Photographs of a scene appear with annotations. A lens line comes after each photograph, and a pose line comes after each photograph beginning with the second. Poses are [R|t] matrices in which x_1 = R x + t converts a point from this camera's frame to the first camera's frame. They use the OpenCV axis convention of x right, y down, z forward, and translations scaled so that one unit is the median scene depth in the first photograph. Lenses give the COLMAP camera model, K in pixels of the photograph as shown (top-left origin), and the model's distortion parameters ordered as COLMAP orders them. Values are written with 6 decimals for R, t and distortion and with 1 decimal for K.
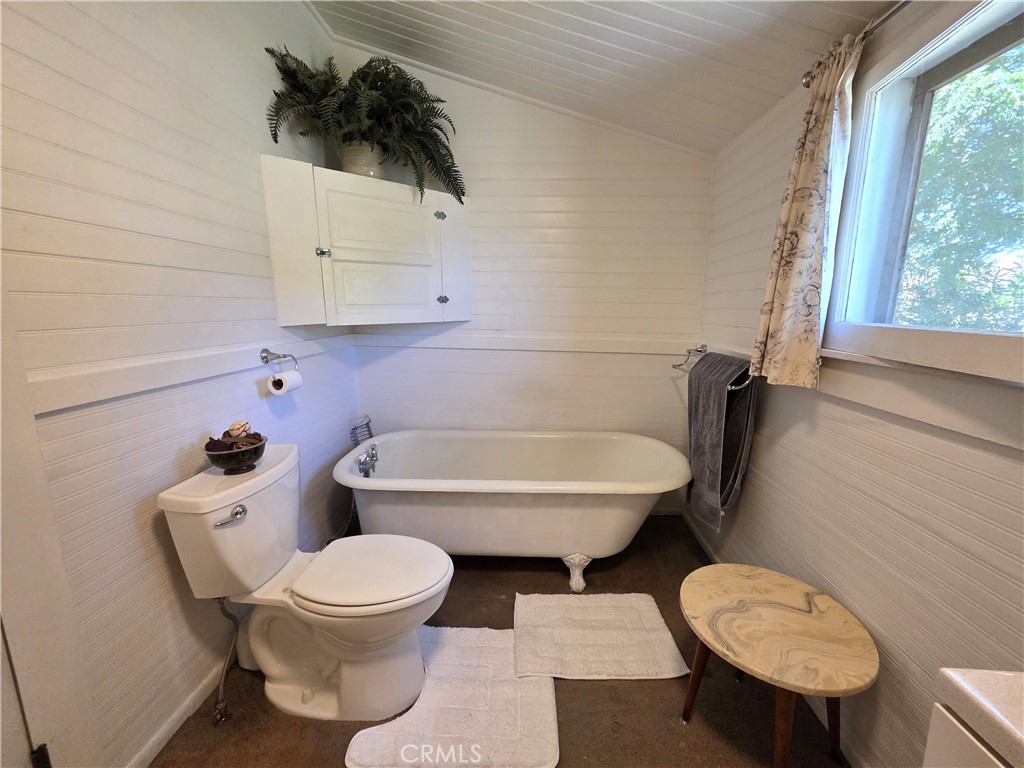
lens RADIAL K [[410.5, 0, 511.3], [0, 410.5, 383.1], [0, 0, 1]] dist [0.003126, 0.000686]
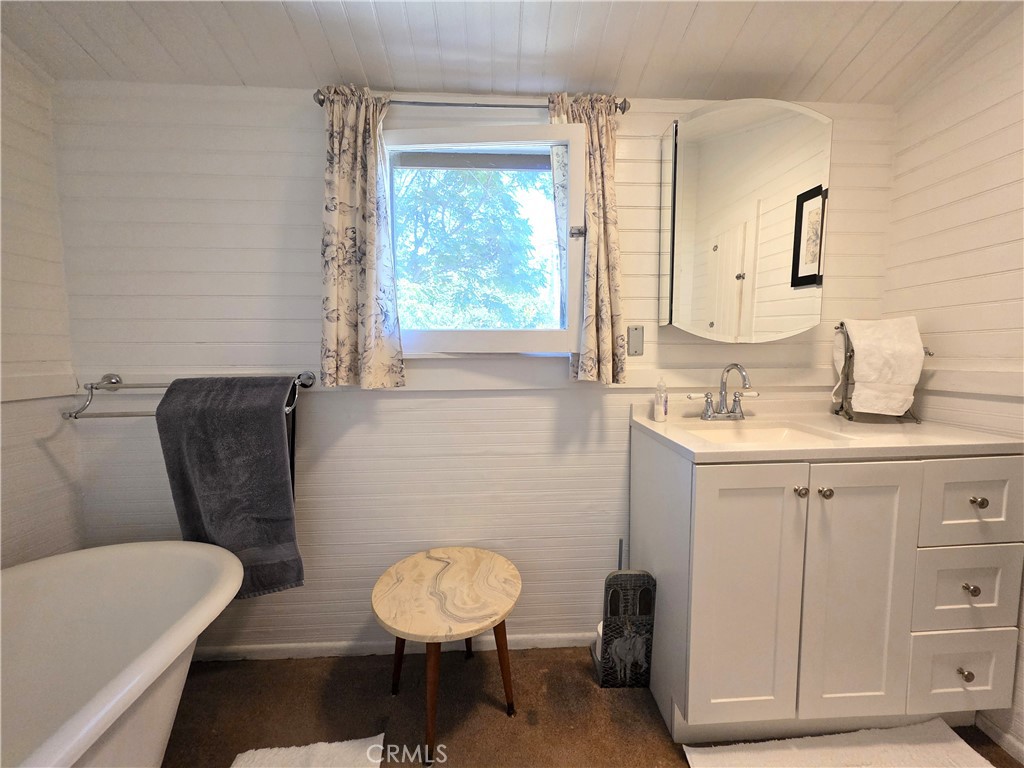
lens RADIAL K [[410.5, 0, 514.6], [0, 410.5, 382.4], [0, 0, 1]] dist [0.003126, 0.000686]
pose [[-0.110831, -0.094910, 0.989297, -0.437802], [0.186684, 0.975722, 0.114522, -0.067600], [-0.976148, 0.197379, -0.090422, 0.787757]]
